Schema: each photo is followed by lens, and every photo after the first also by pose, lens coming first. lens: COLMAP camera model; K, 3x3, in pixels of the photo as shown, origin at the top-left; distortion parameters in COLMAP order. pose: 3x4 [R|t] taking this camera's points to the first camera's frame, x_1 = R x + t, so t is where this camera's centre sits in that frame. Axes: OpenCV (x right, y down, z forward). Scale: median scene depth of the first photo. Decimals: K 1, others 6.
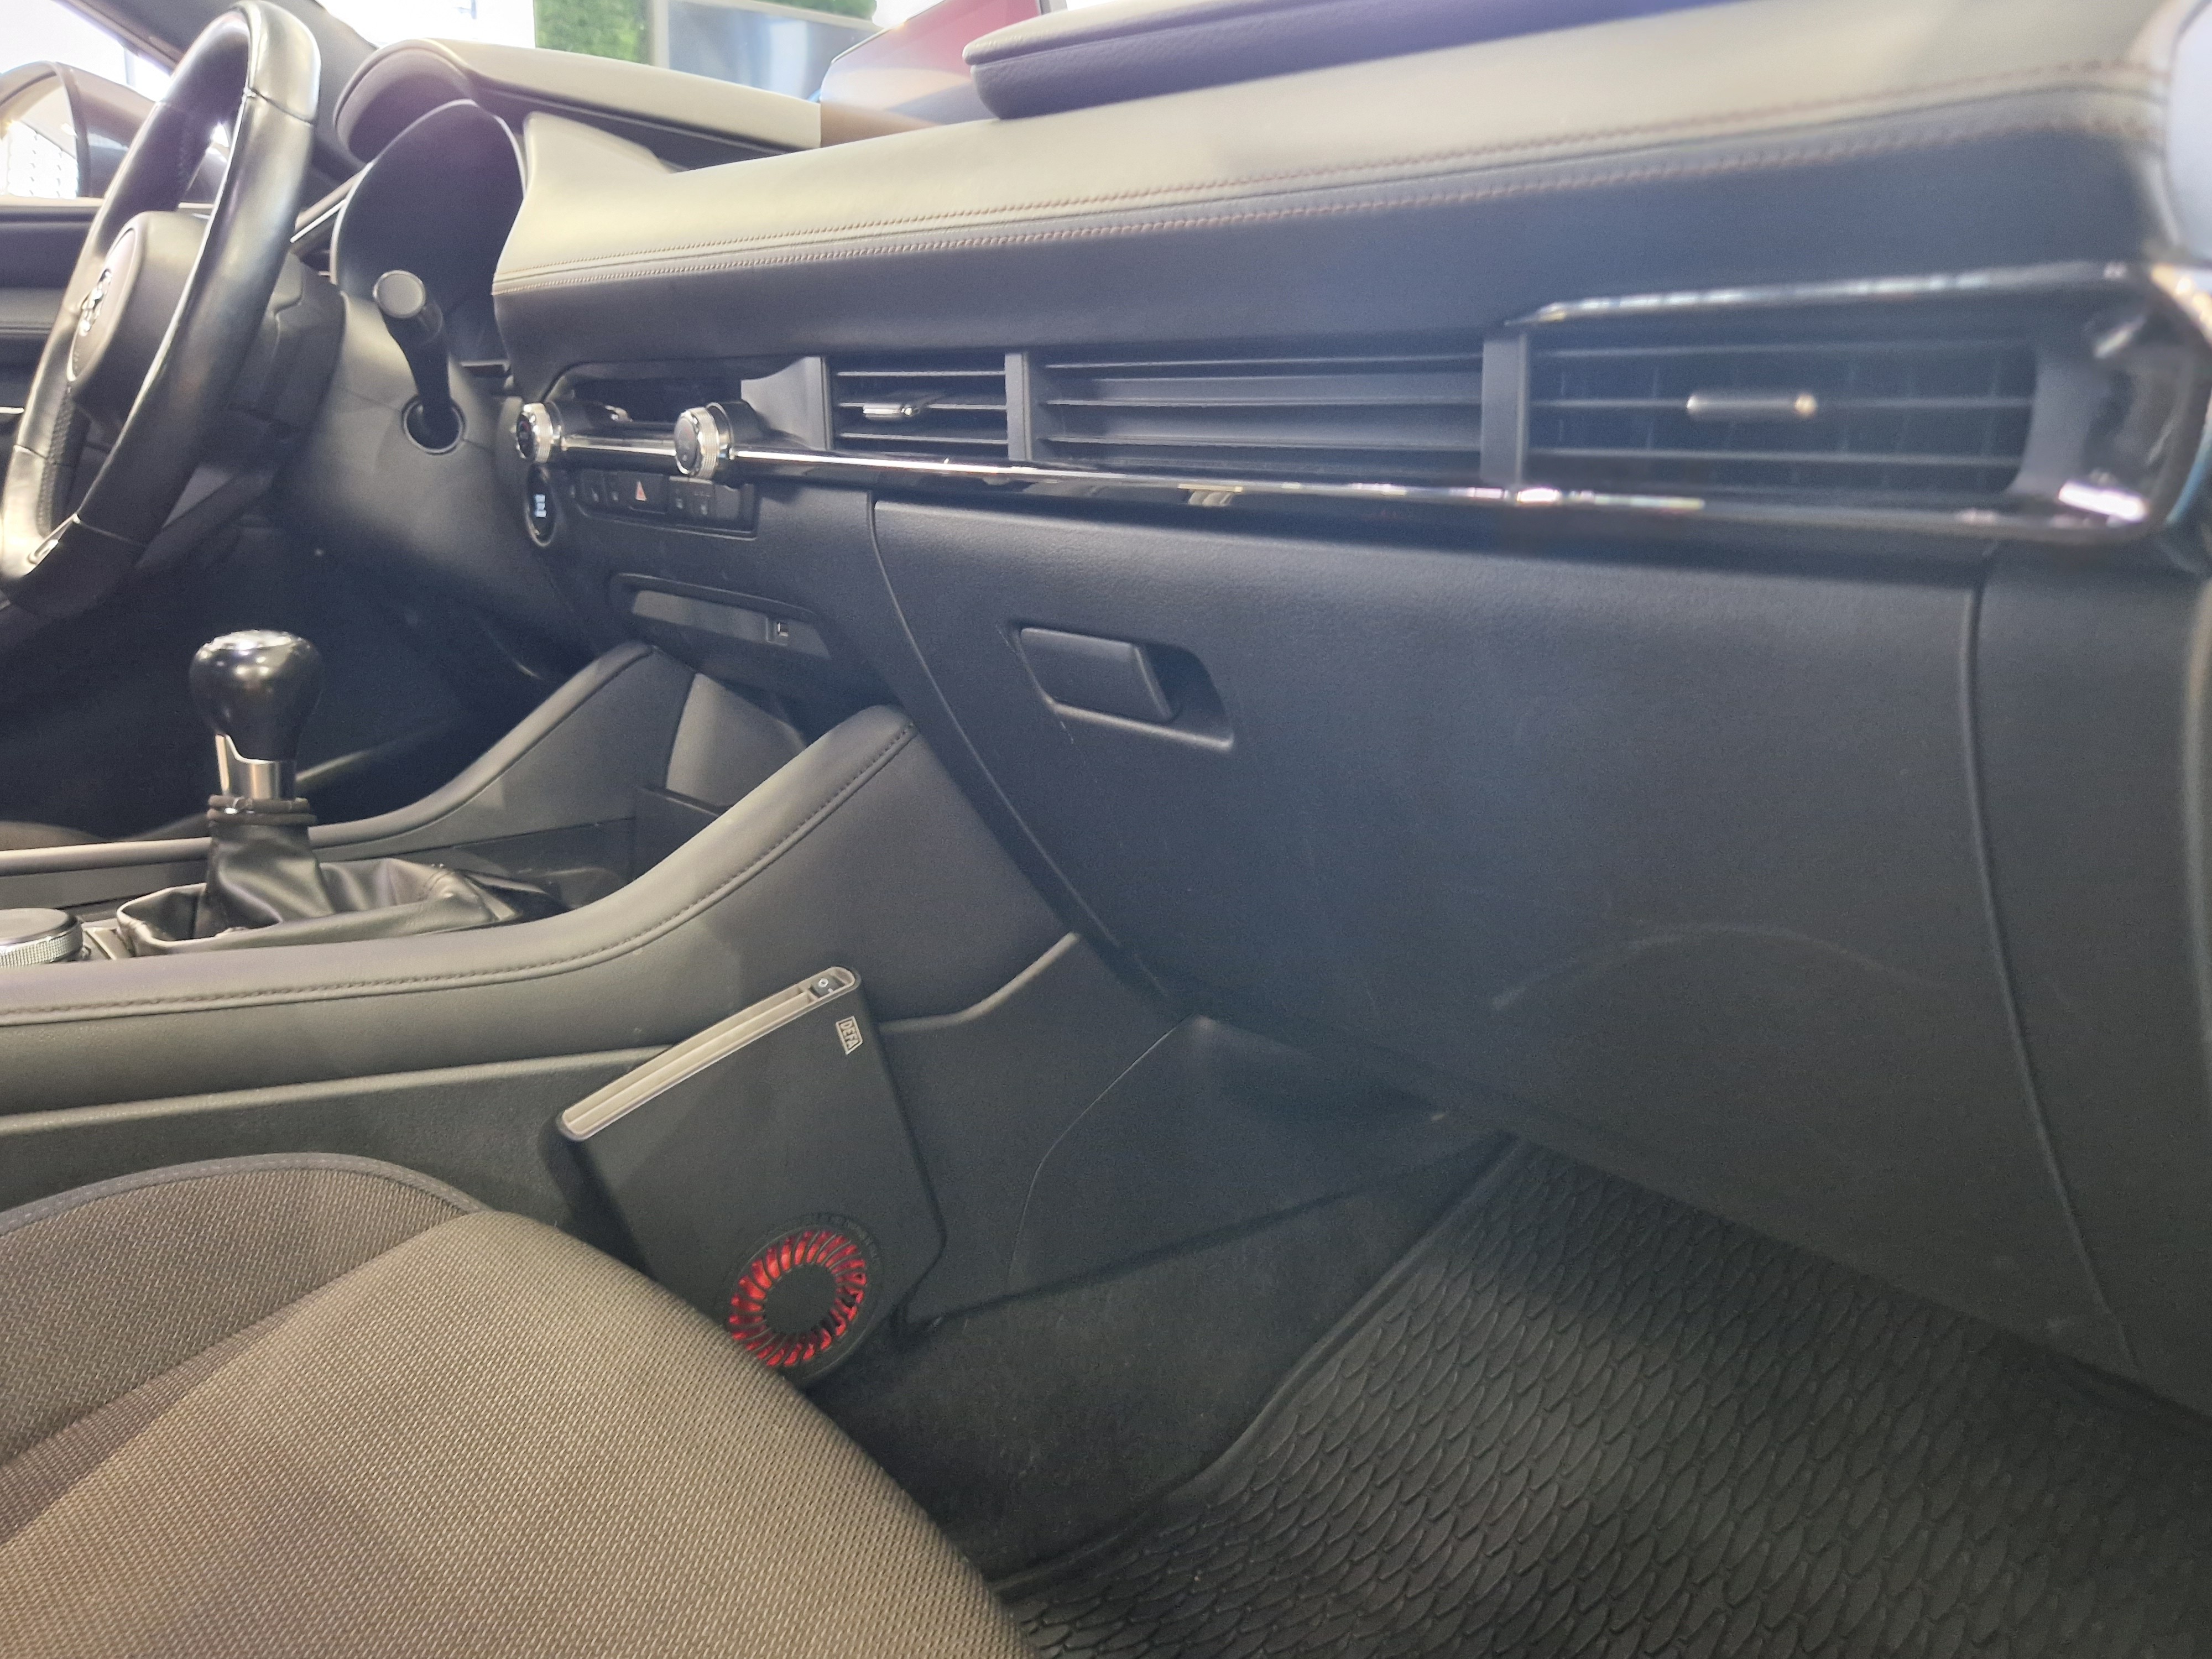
lens RADIAL K [[1724.4, 0, 1123.7], [0, 1724.4, 836.9], [0, 0, 1]] dist [0.042176, -0.009385]
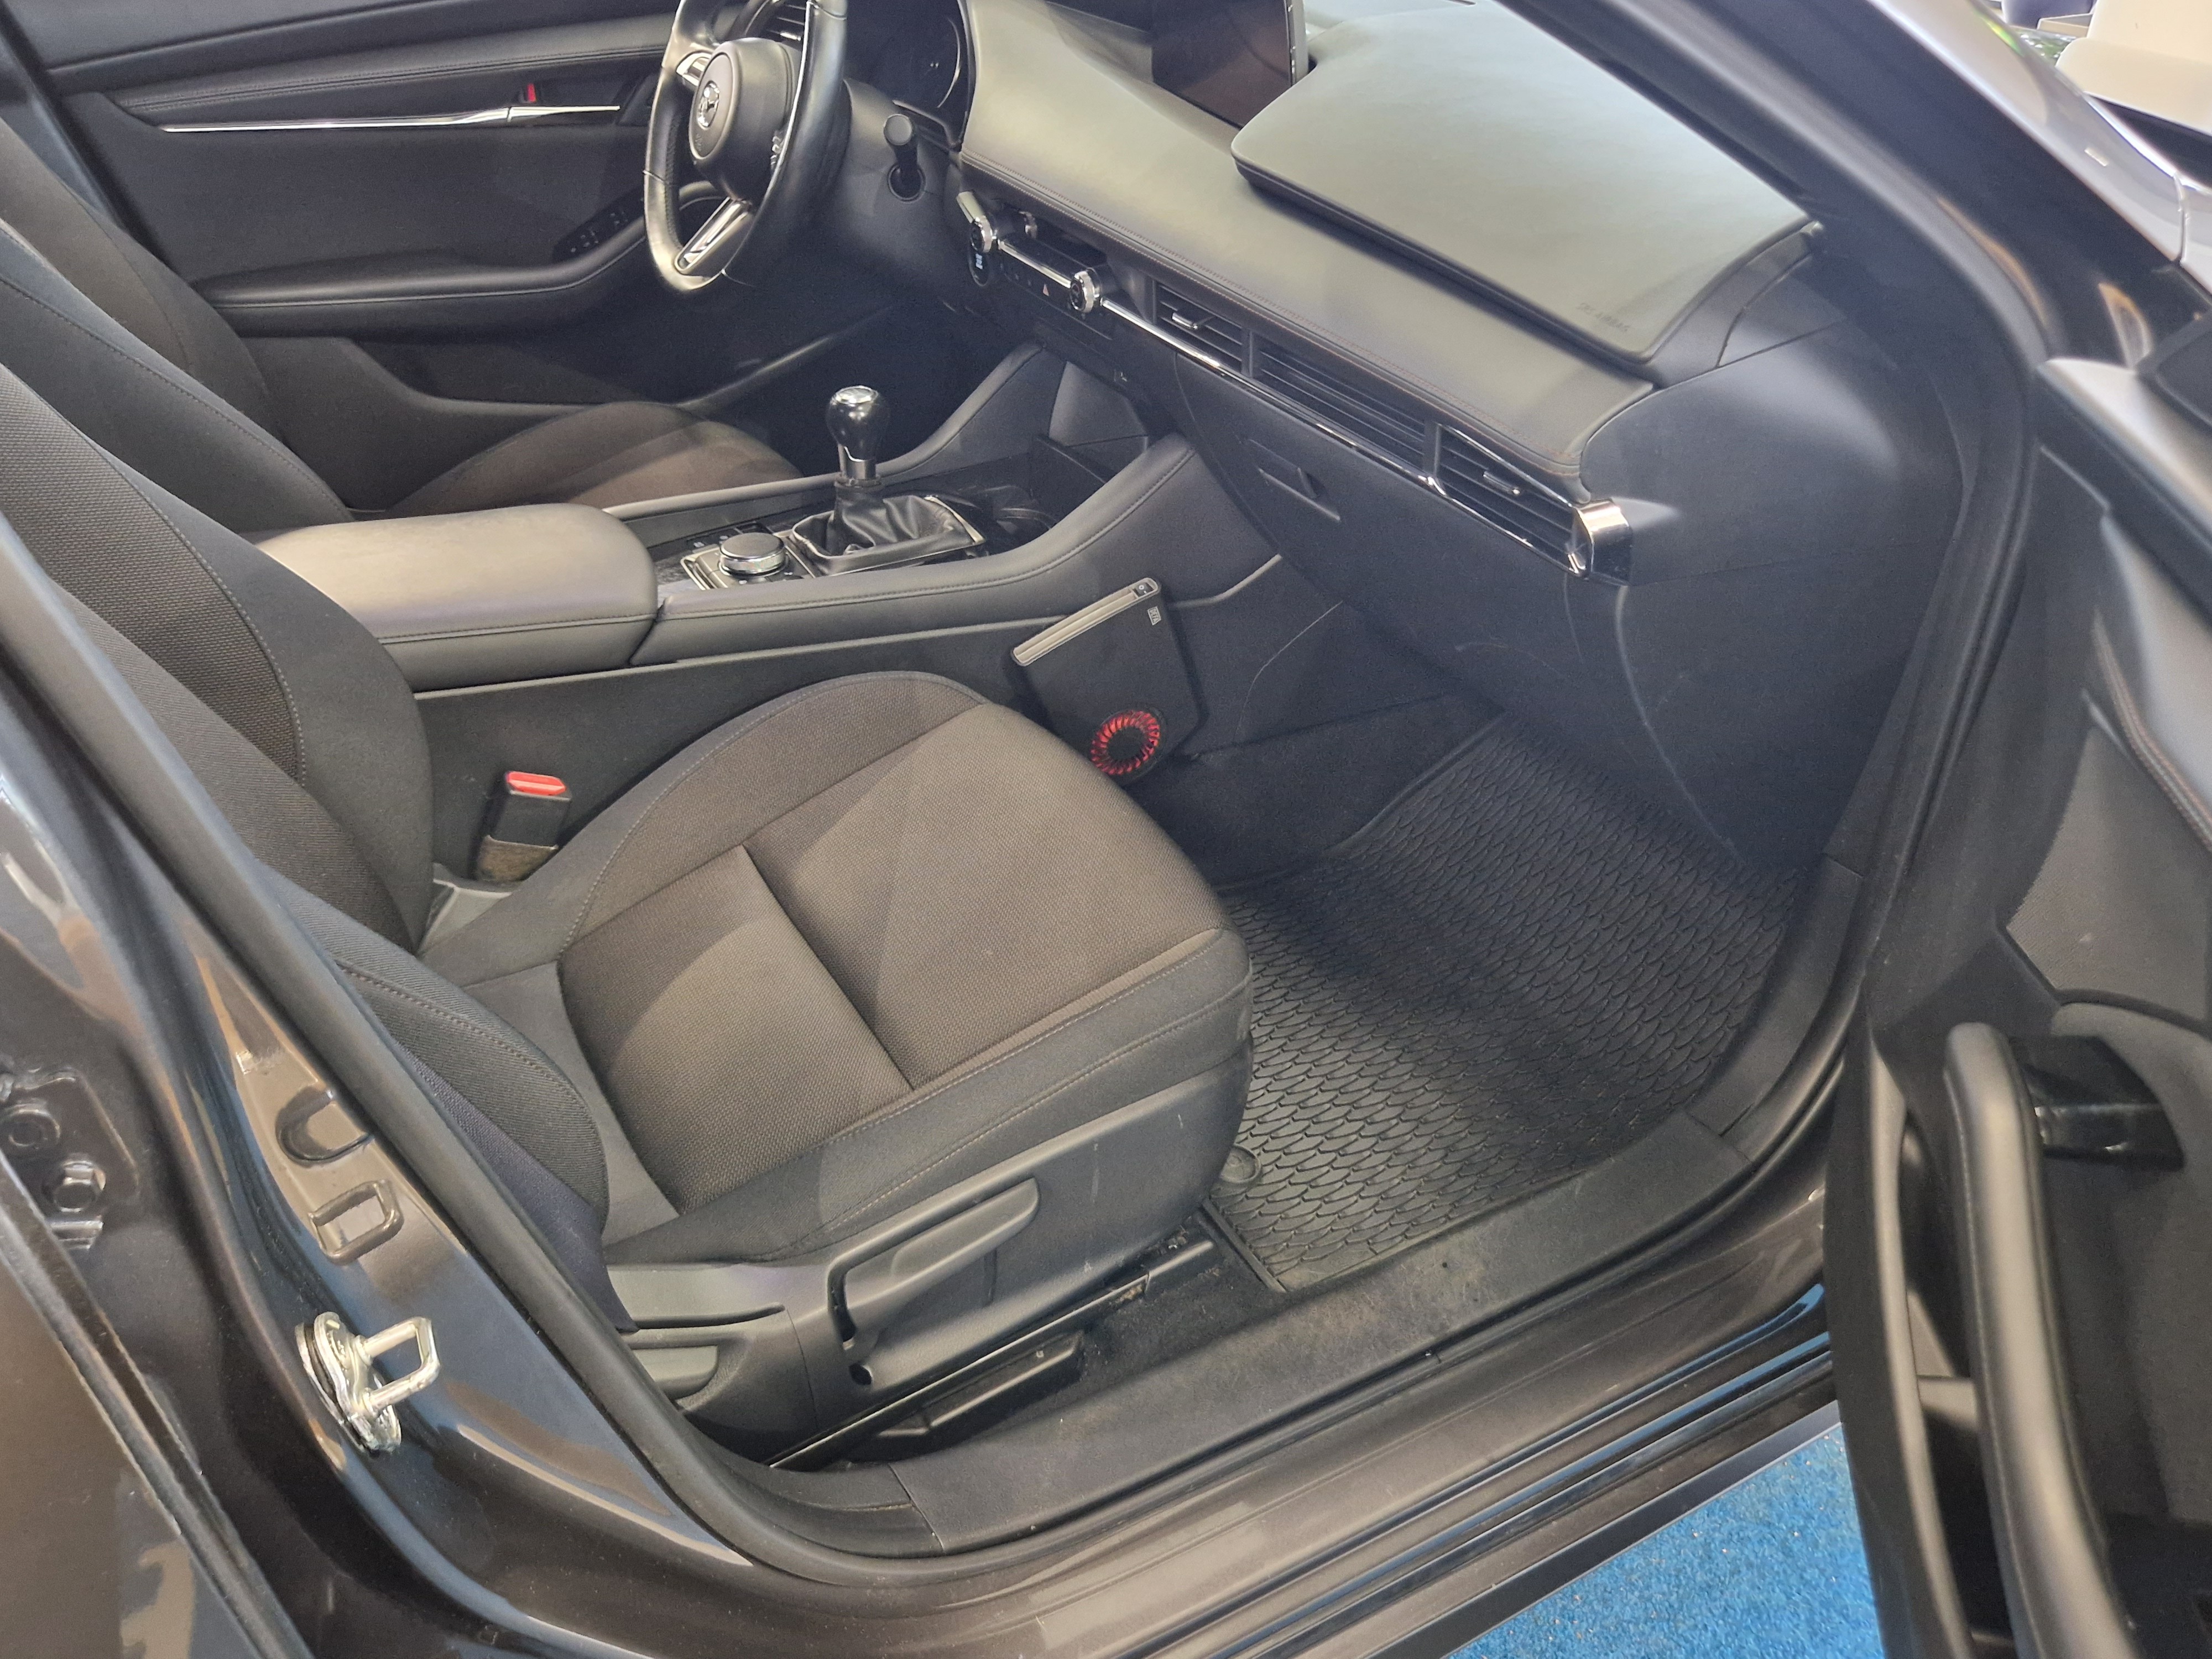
lens RADIAL K [[1724.4, 0, 1123.7], [0, 1724.4, 836.9], [0, 0, 1]] dist [0.042176, -0.009385]
pose [[0.985251, 0.081473, -0.150477, 0.115718], [-0.023152, 0.934760, 0.354525, -0.333962], [0.169544, -0.345812, 0.922859, -0.859033]]
